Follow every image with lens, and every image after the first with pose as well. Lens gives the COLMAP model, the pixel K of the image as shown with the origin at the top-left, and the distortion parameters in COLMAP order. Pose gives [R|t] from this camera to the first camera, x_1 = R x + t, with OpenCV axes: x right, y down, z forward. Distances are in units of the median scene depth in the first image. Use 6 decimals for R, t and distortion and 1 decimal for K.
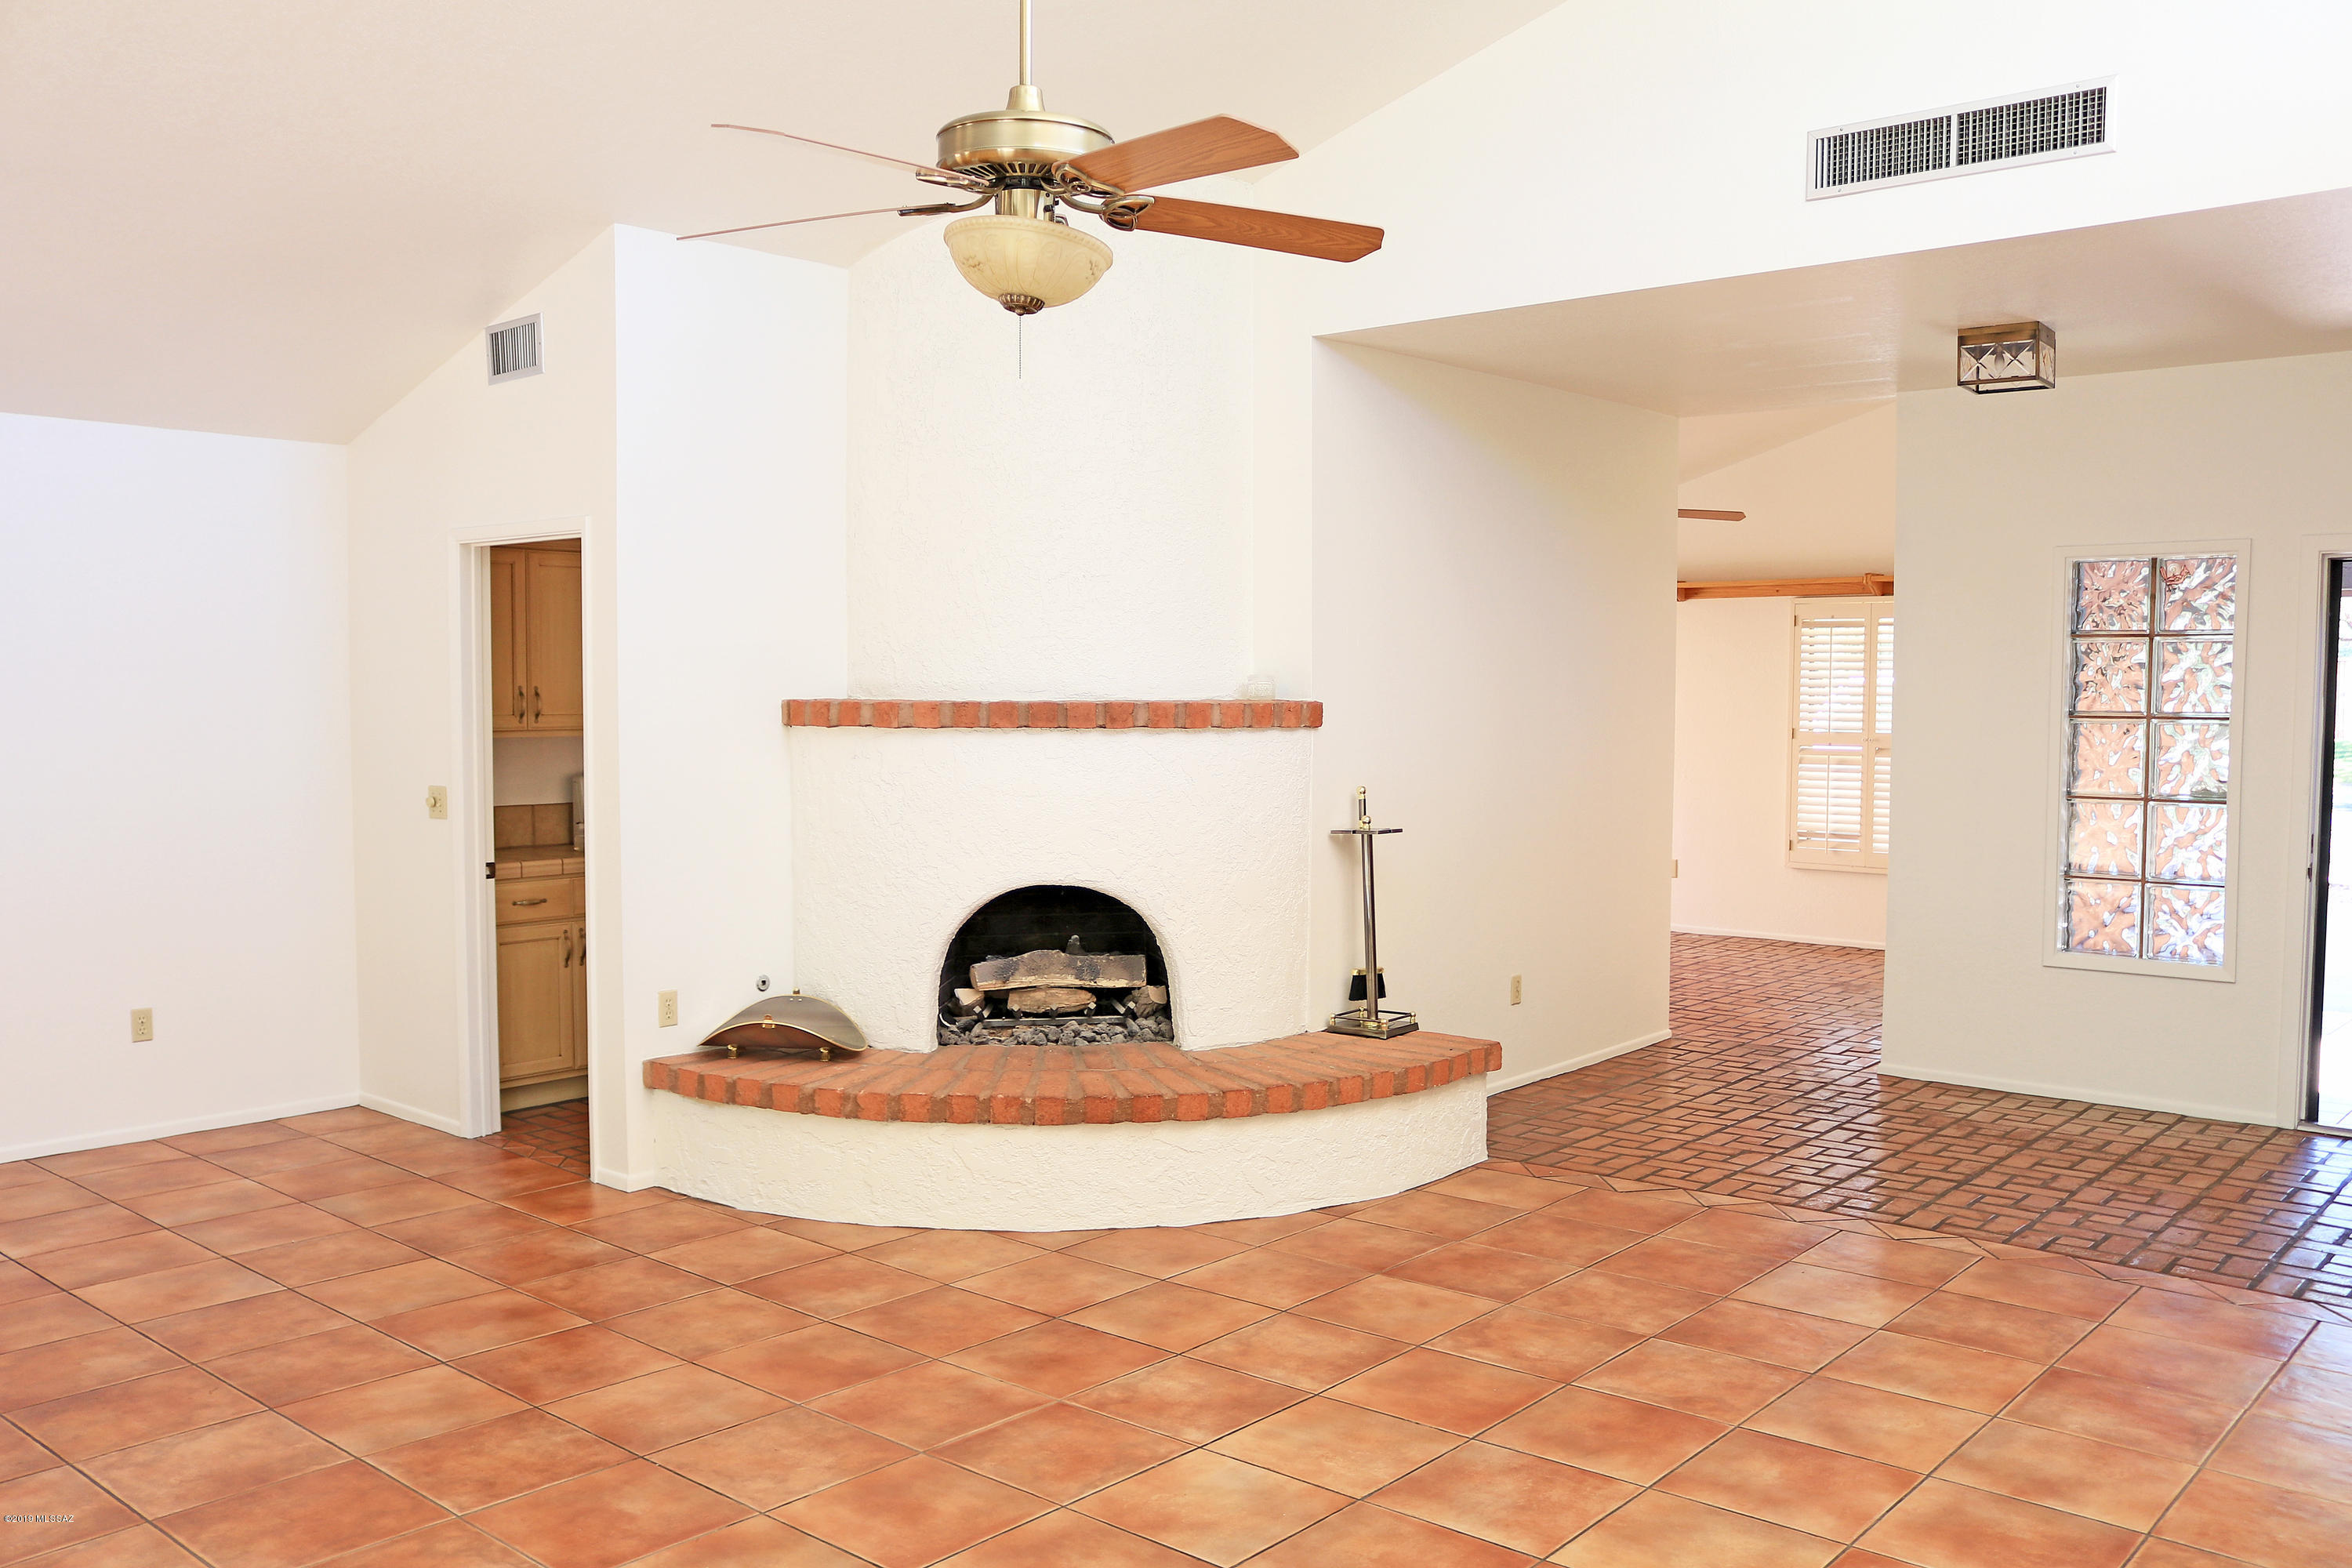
lens RADIAL K [[1921.9, 0, 1176.0], [0, 1921.9, 784.0], [0, 0, 1]] dist [-0.095806, 0.102933]
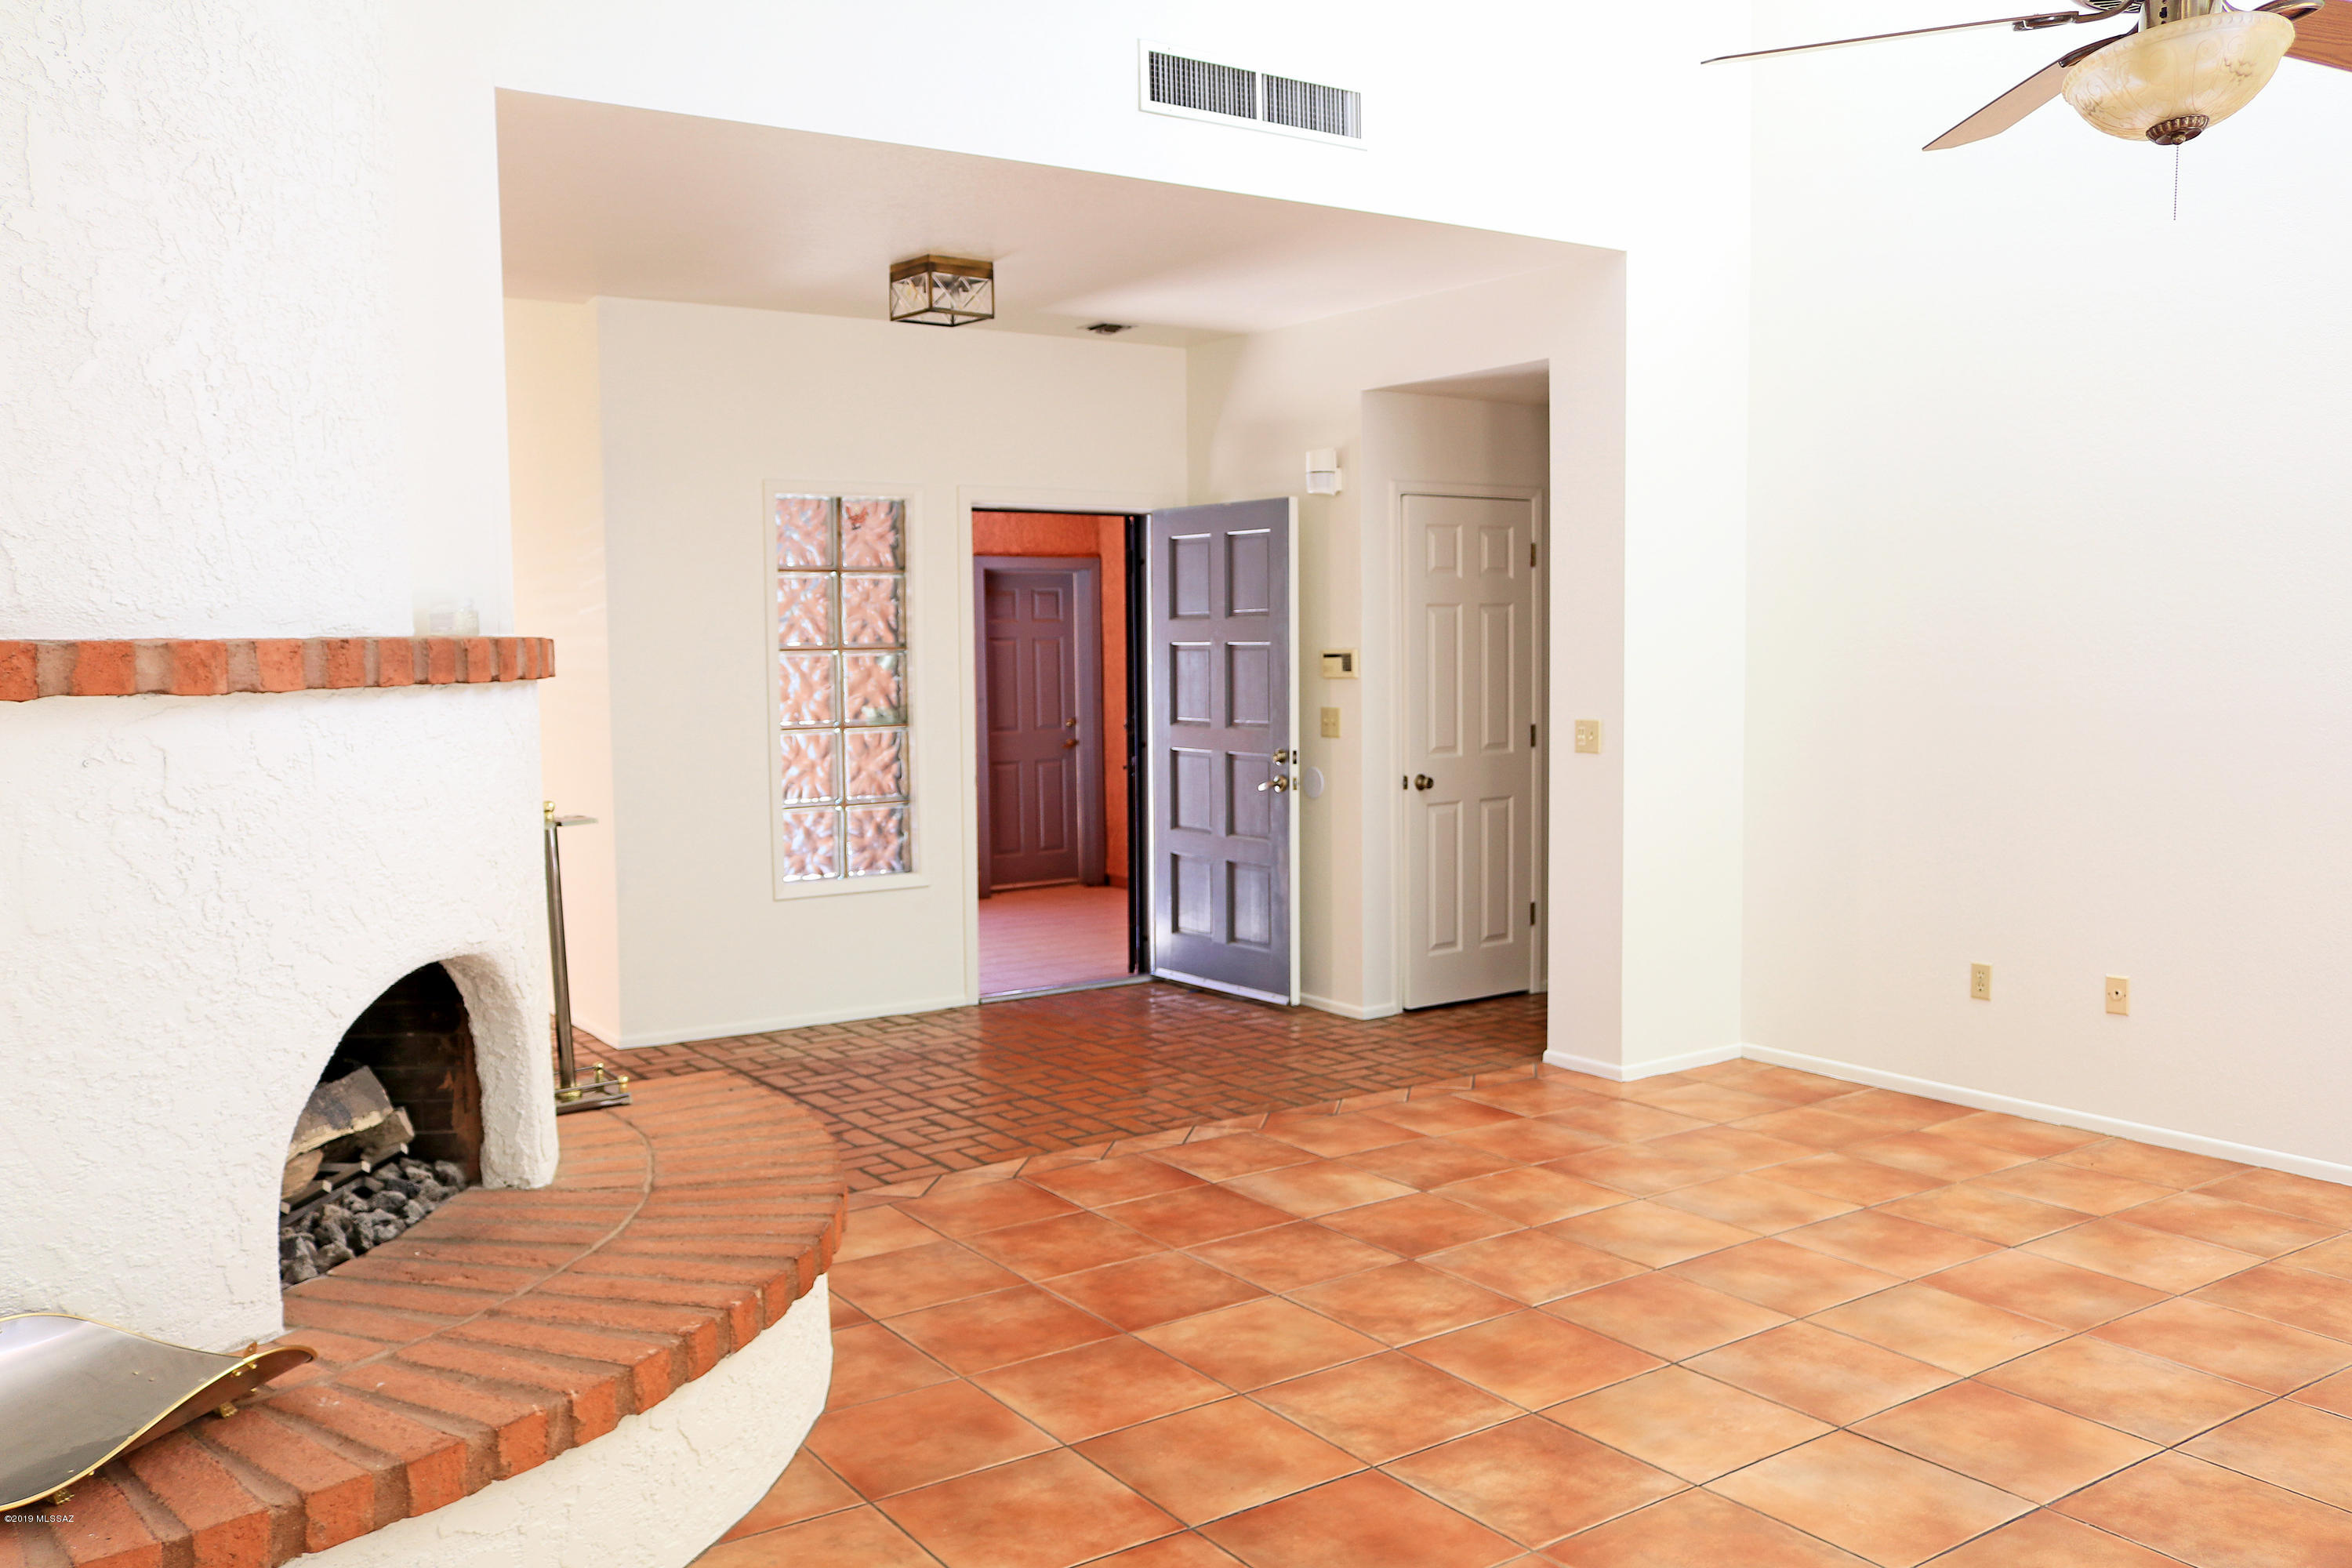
lens RADIAL K [[1898.1, 0, 1165.6], [0, 1898.1, 795.1], [0, 0, 1]] dist [-0.083763, 0.121375]
pose [[0.262335, -0.086523, 0.961090, -0.666122], [0.062180, 0.995418, 0.072641, -0.028817], [-0.962971, 0.040704, 0.266513, 0.795504]]
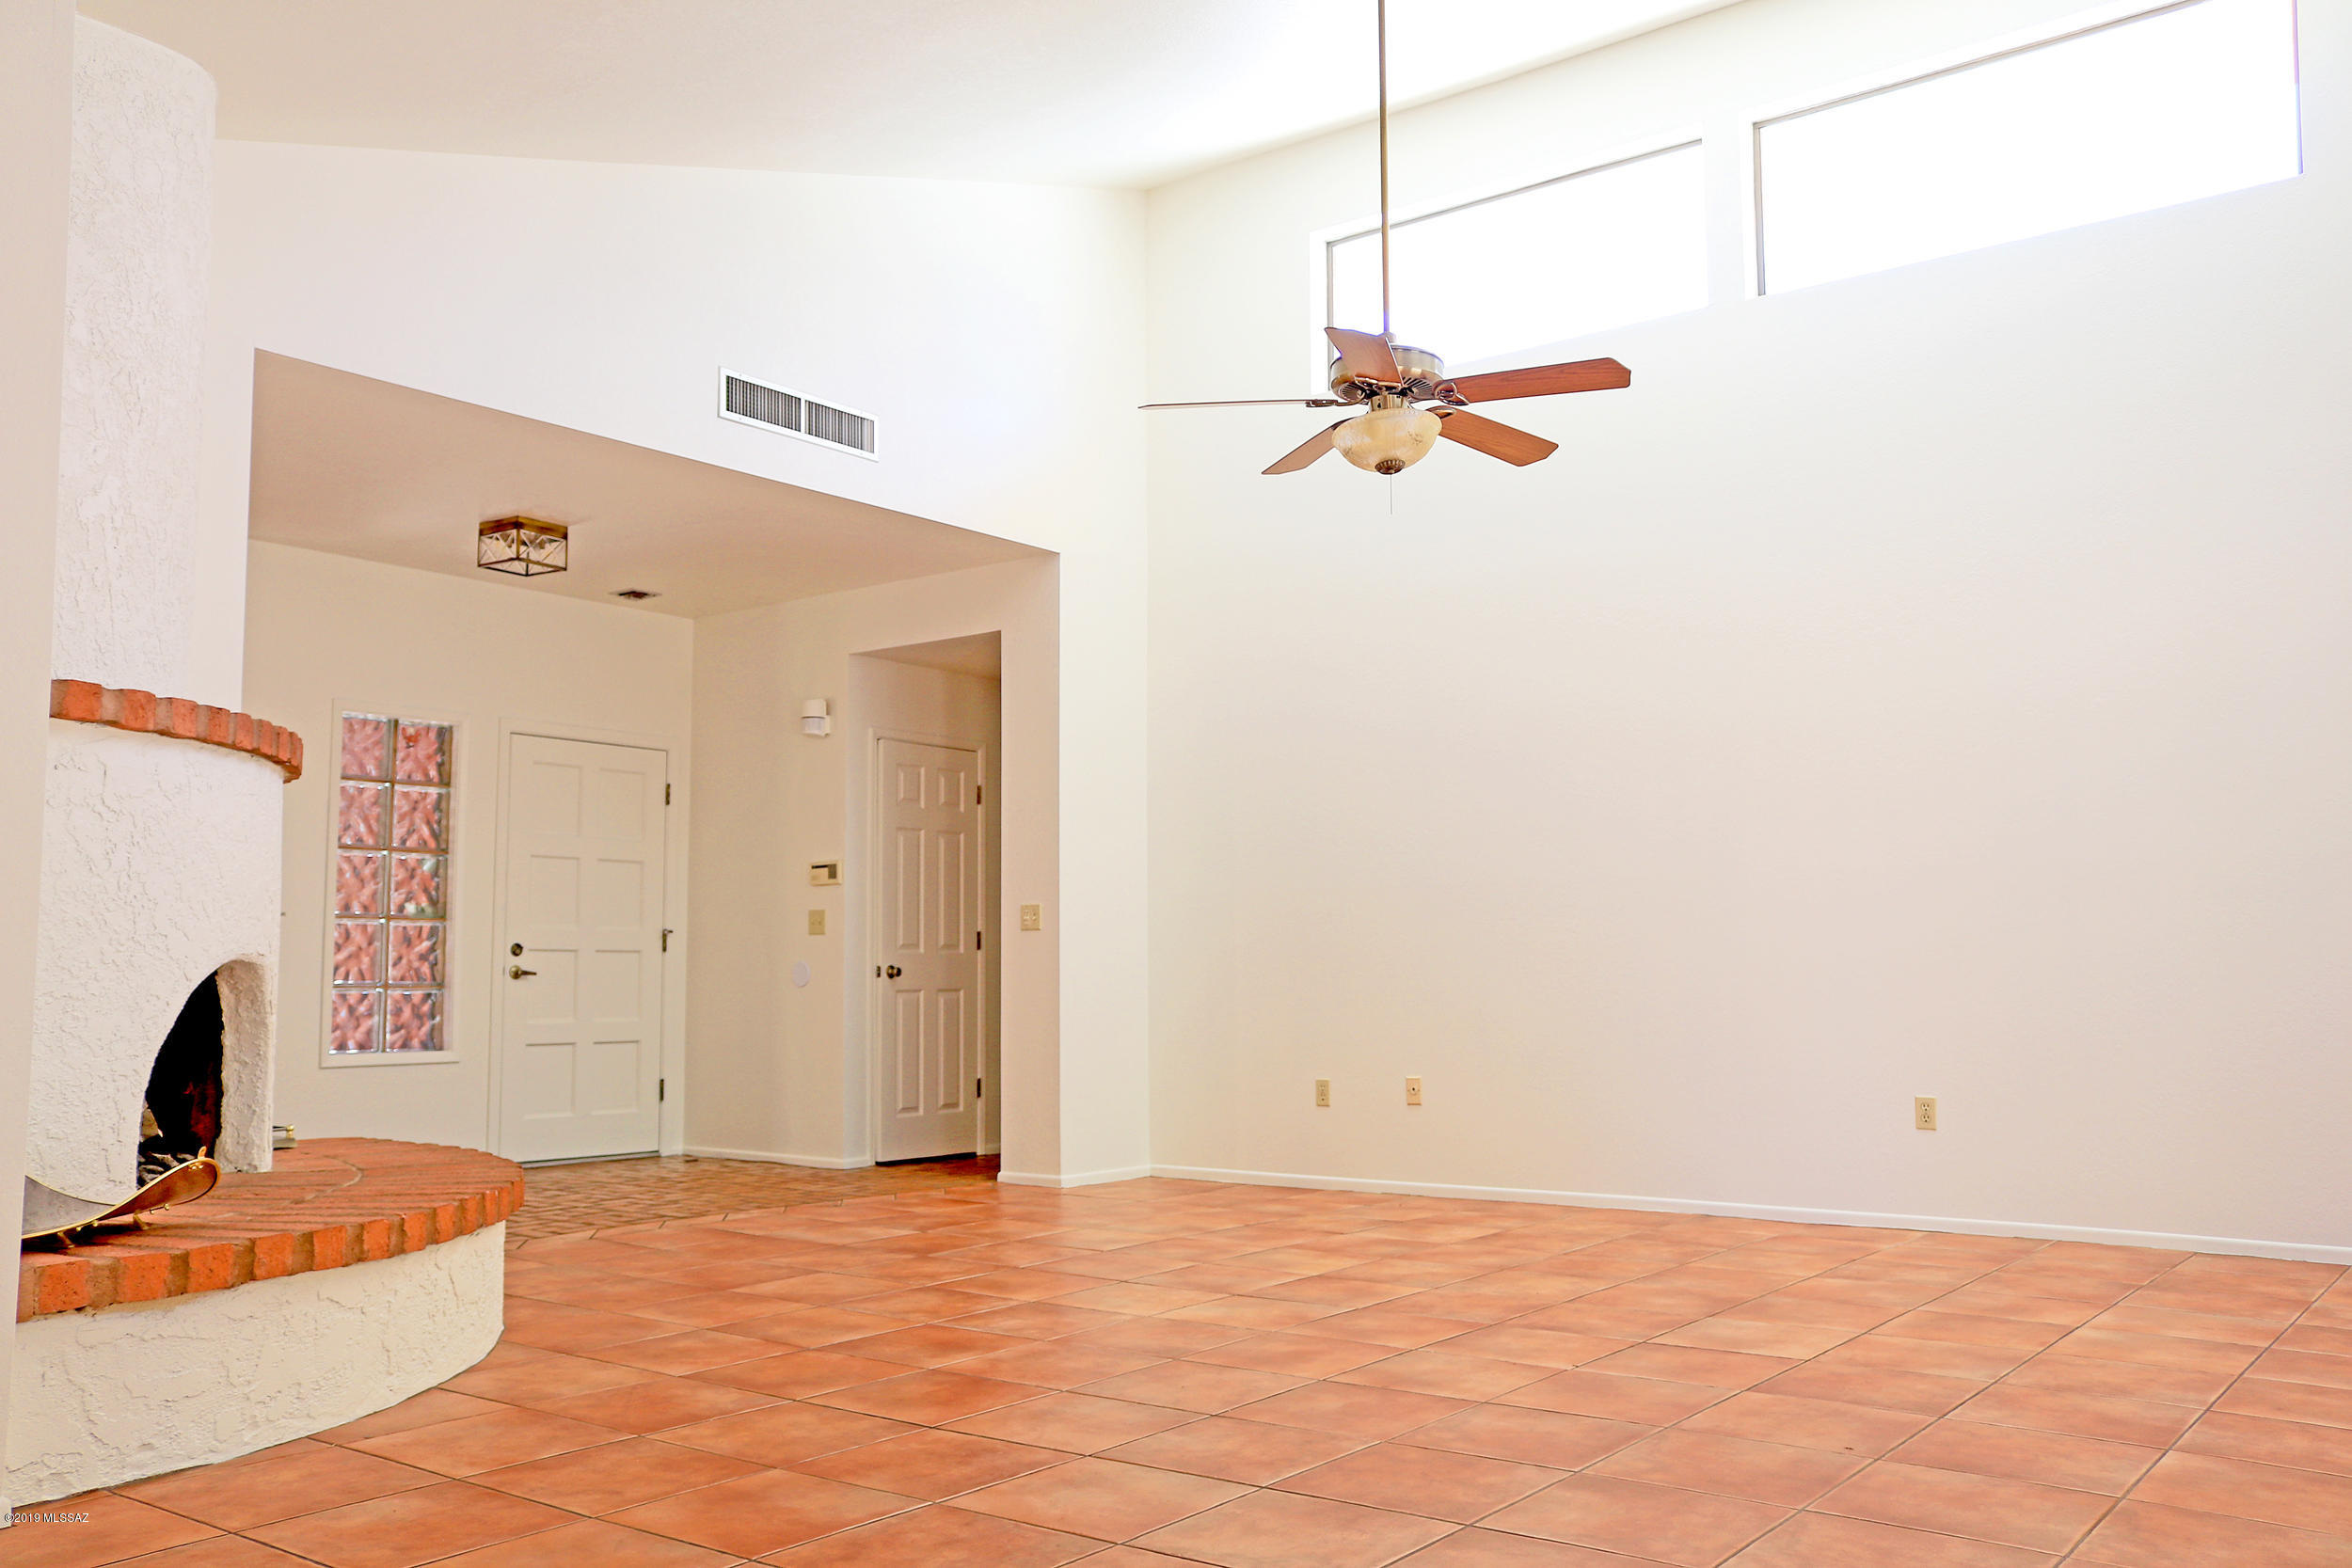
lens RADIAL K [[1897.9, 0, 1165.6], [0, 1897.9, 795.1], [0, 0, 1]] dist [-0.083763, 0.121375]
pose [[-0.054865, 0.091112, 0.994328, -1.023501], [0.056039, 0.994539, -0.088039, 0.090564], [-0.996920, 0.050891, -0.059671, 0.837063]]
